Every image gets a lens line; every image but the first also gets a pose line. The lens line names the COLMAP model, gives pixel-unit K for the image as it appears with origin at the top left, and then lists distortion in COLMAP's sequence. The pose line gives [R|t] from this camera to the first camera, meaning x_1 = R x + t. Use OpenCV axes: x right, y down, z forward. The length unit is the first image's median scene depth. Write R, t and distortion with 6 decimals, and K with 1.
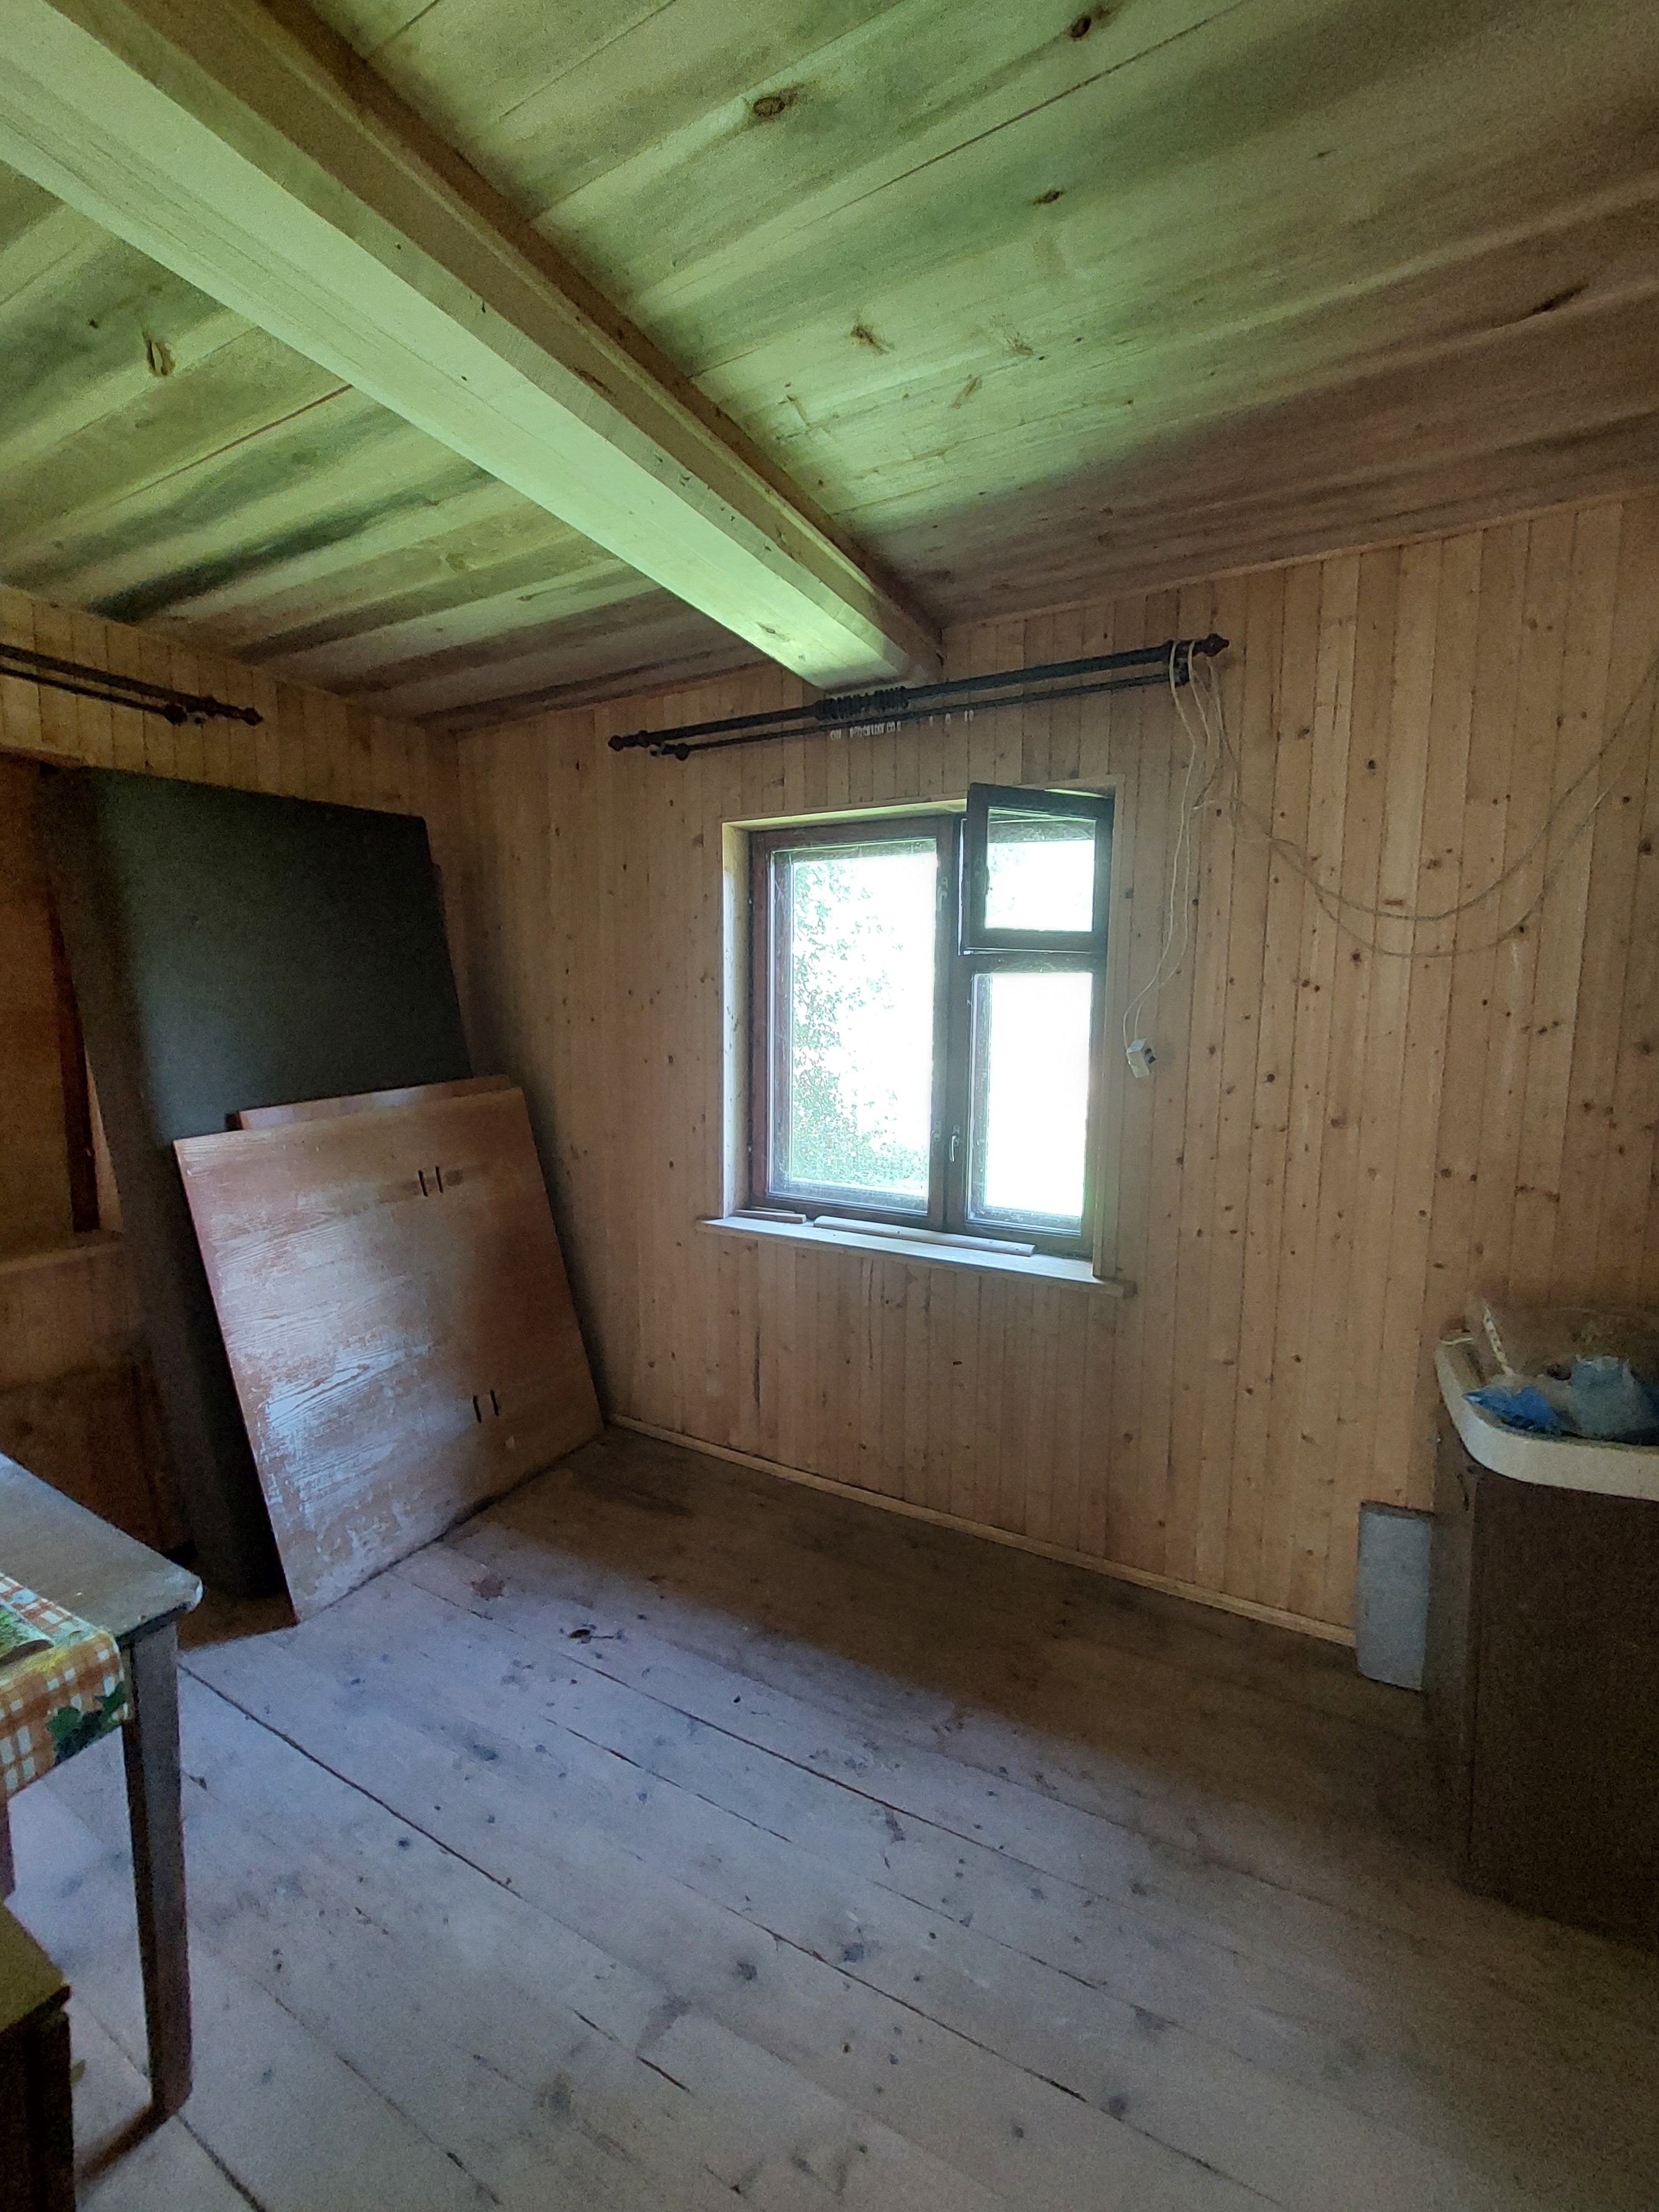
lens RADIAL K [[885.9, 0, 850.6], [0, 885.9, 1110.0], [0, 0, 1]] dist [-0.007889, -0.002125]
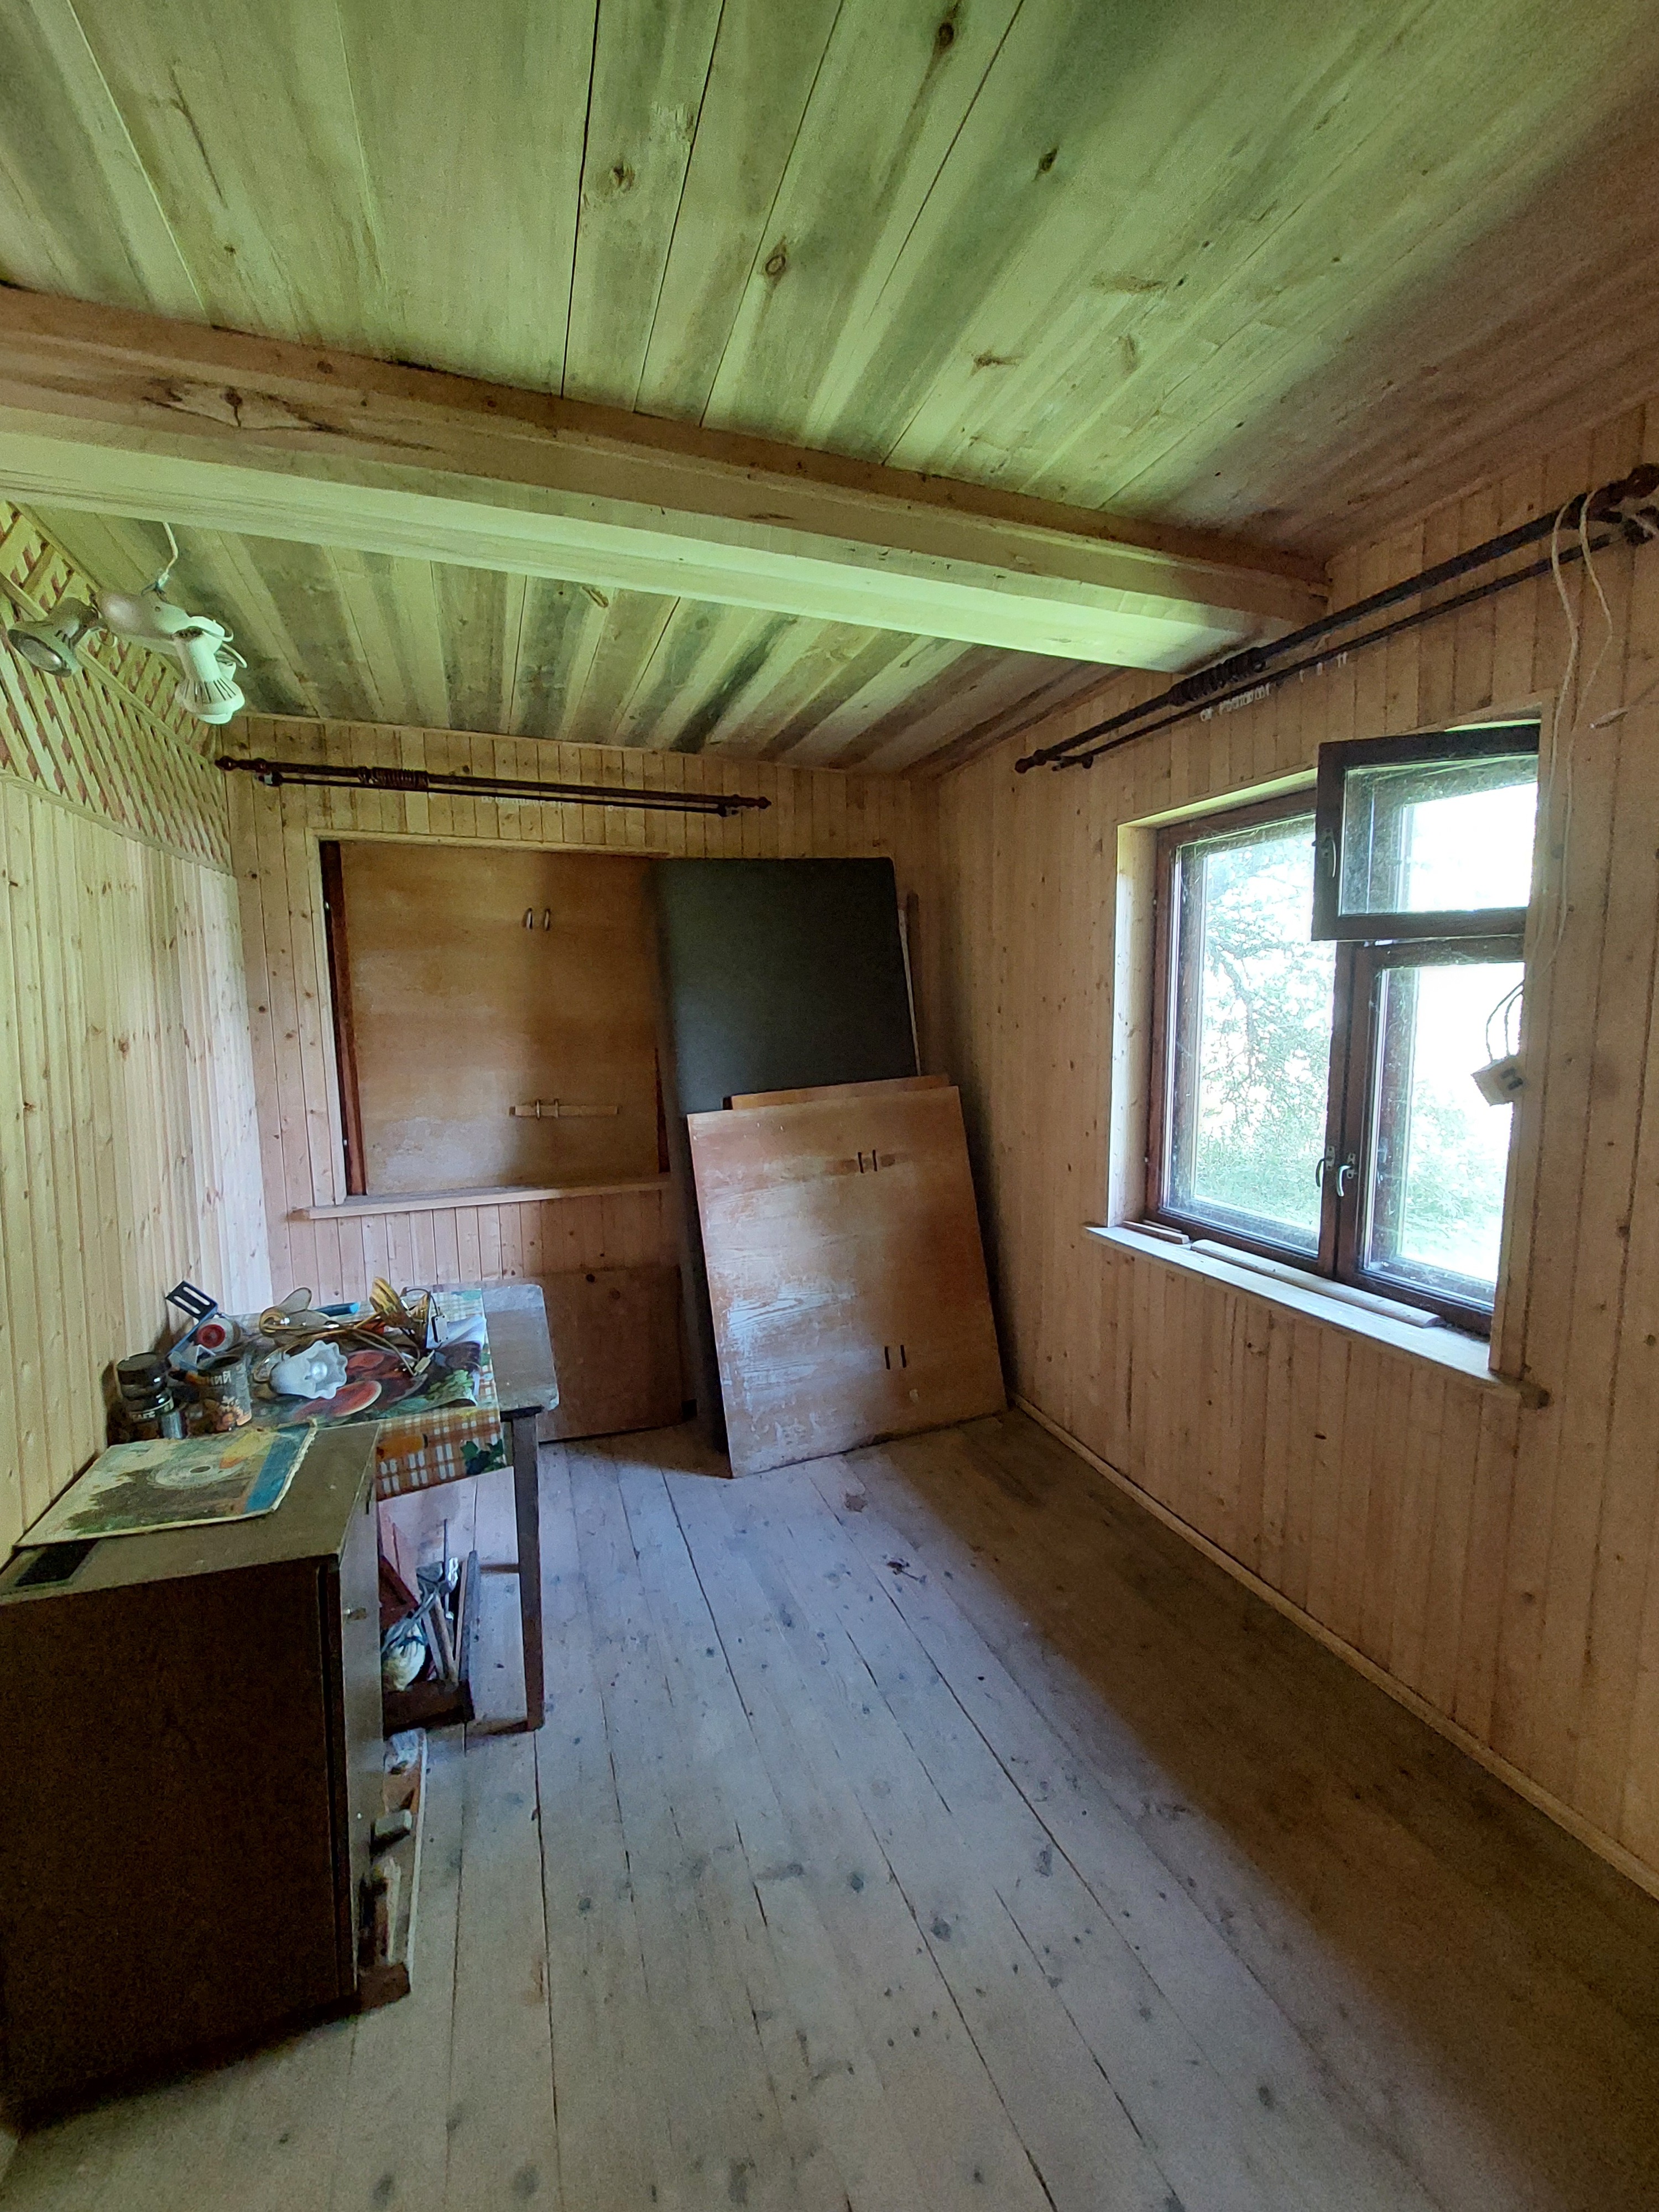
lens RADIAL K [[885.9, 0, 851.2], [0, 885.9, 1114.0], [0, 0, 1]] dist [-0.007889, -0.002125]
pose [[0.755293, 0.059251, -0.652704, 0.351827], [-0.054287, 0.998139, 0.027789, -0.019892], [0.653135, 0.014444, 0.757103, 0.081105]]
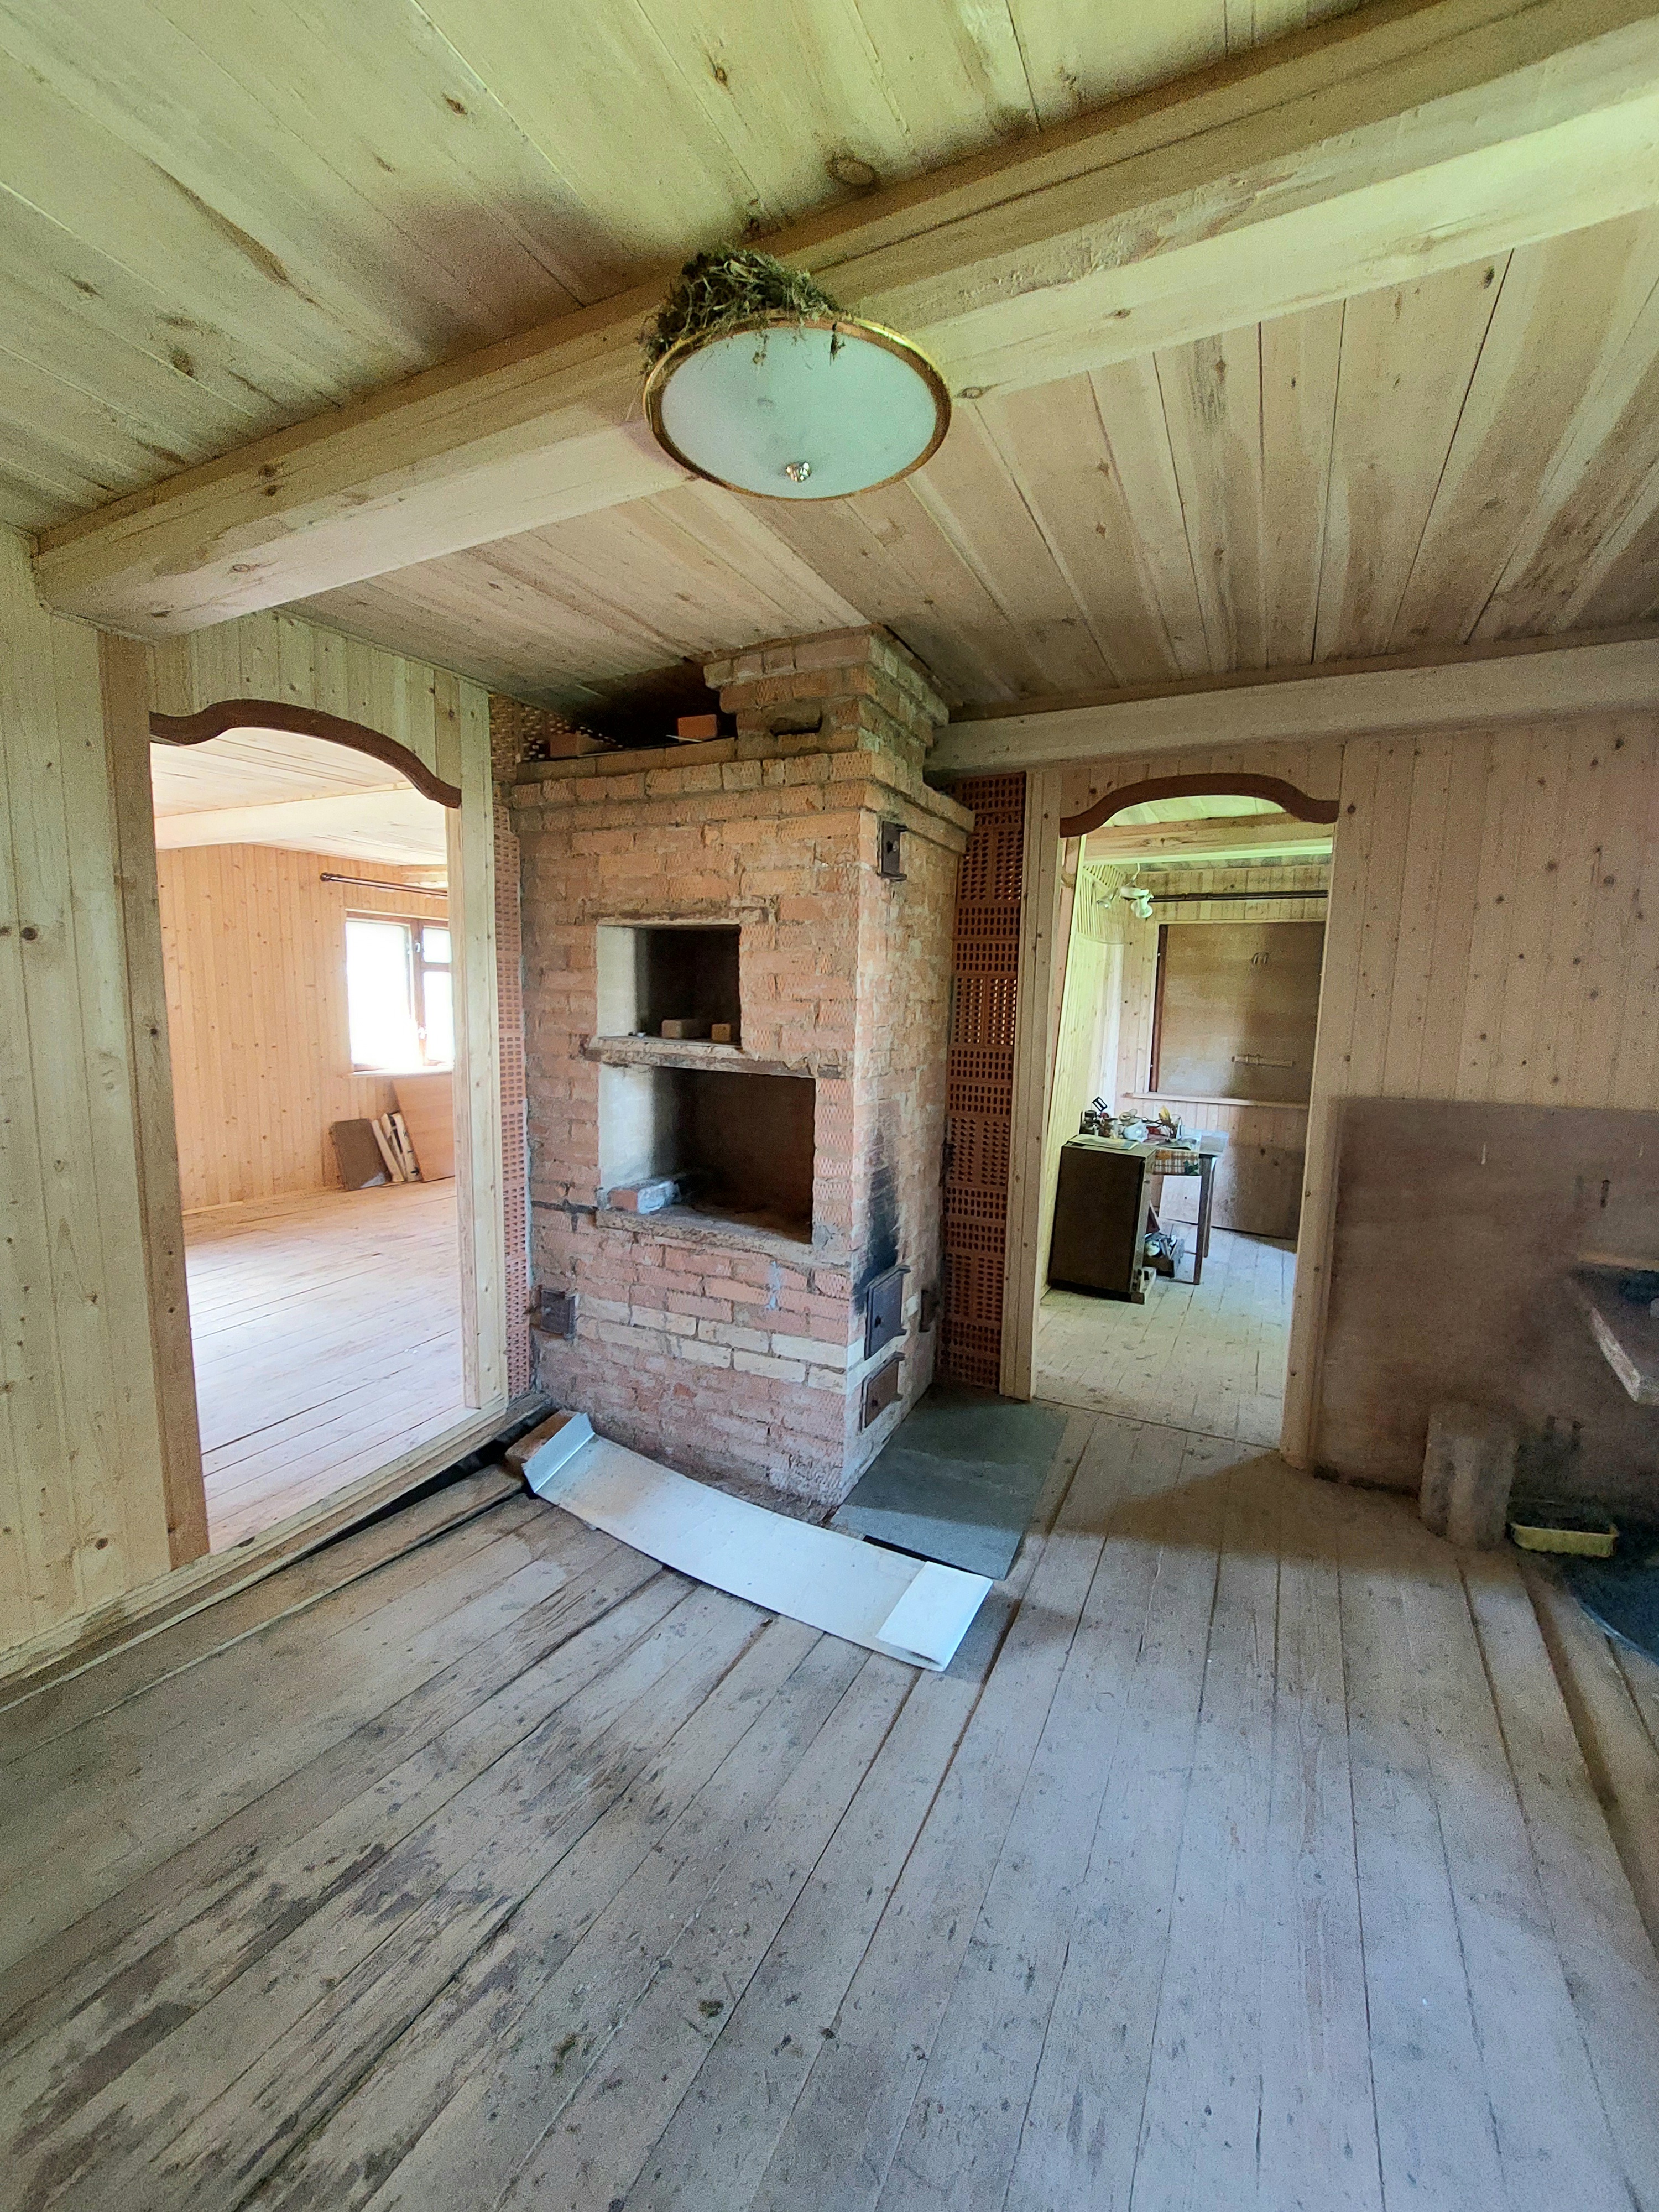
lens RADIAL K [[885.9, 0, 849.3], [0, 885.9, 1106.9], [0, 0, 1]] dist [-0.007889, -0.002125]
pose [[0.022657, 0.112580, -0.993384, 1.756714], [-0.132965, 0.985151, 0.108614, 0.055422], [0.990862, 0.129624, 0.037289, -0.473266]]
